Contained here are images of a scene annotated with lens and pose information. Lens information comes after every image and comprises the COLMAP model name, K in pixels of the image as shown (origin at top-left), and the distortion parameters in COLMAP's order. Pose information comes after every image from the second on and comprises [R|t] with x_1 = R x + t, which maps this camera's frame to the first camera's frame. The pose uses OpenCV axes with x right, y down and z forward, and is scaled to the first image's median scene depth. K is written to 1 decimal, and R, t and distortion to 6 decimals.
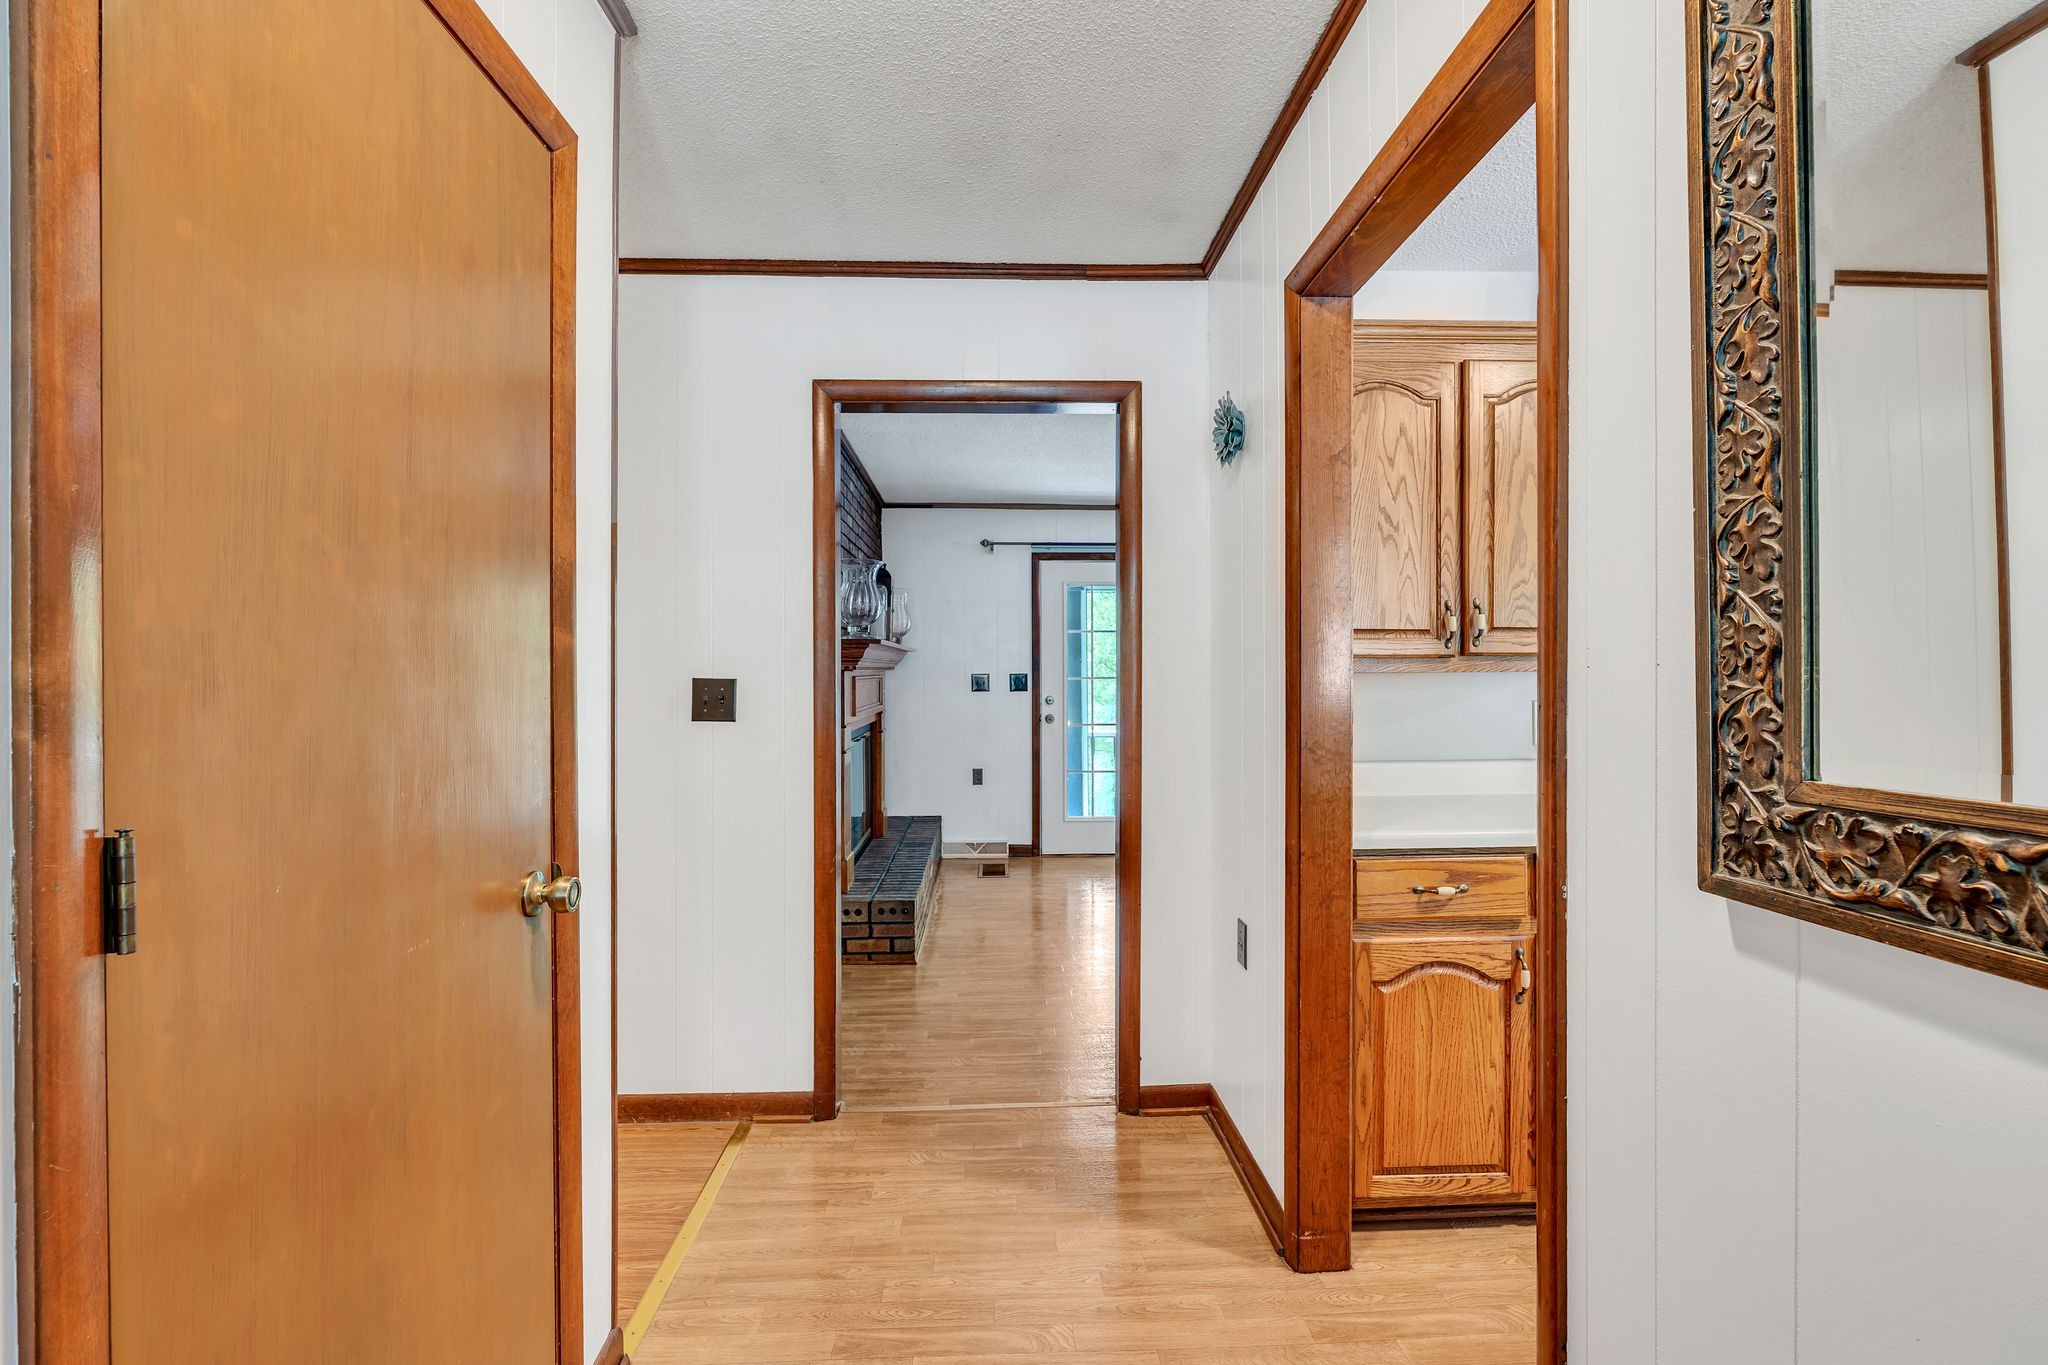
lens RADIAL K [[913.9, 0, 1023.7], [0, 913.9, 688.5], [0, 0, 1]] dist [-0.012311, 0.002565]
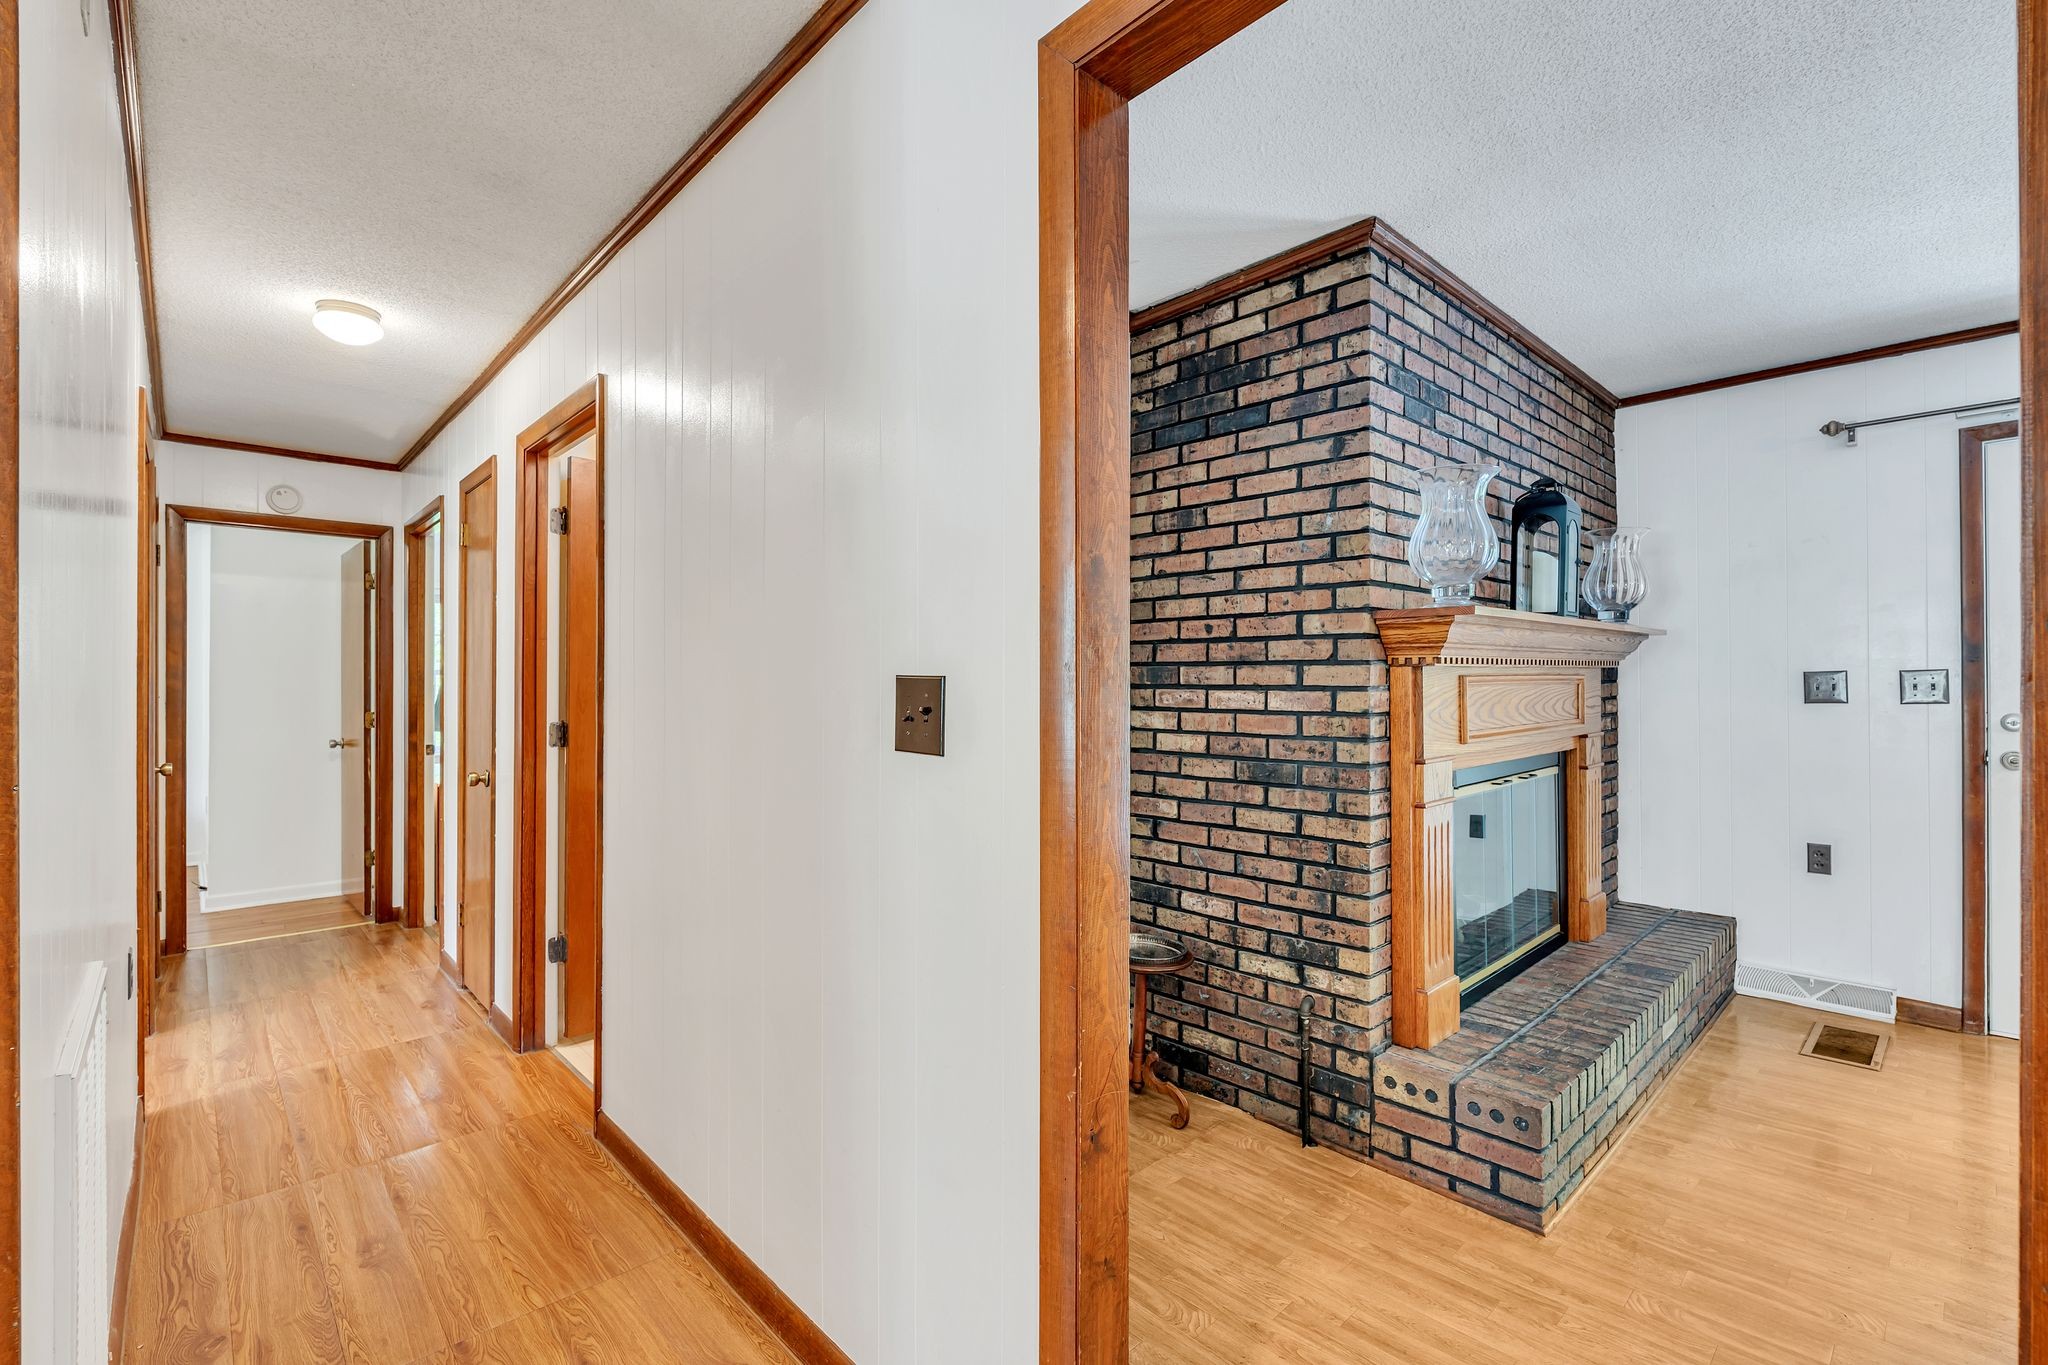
lens RADIAL K [[913.9, 0, 1001.9], [0, 913.9, 687.7], [0, 0, 1]] dist [-0.012311, 0.002565]
pose [[0.647603, -0.001497, -0.761976, 0.052159], [-0.005106, 0.999967, -0.006304, -0.000287], [0.761961, 0.007973, 0.647574, 0.309297]]
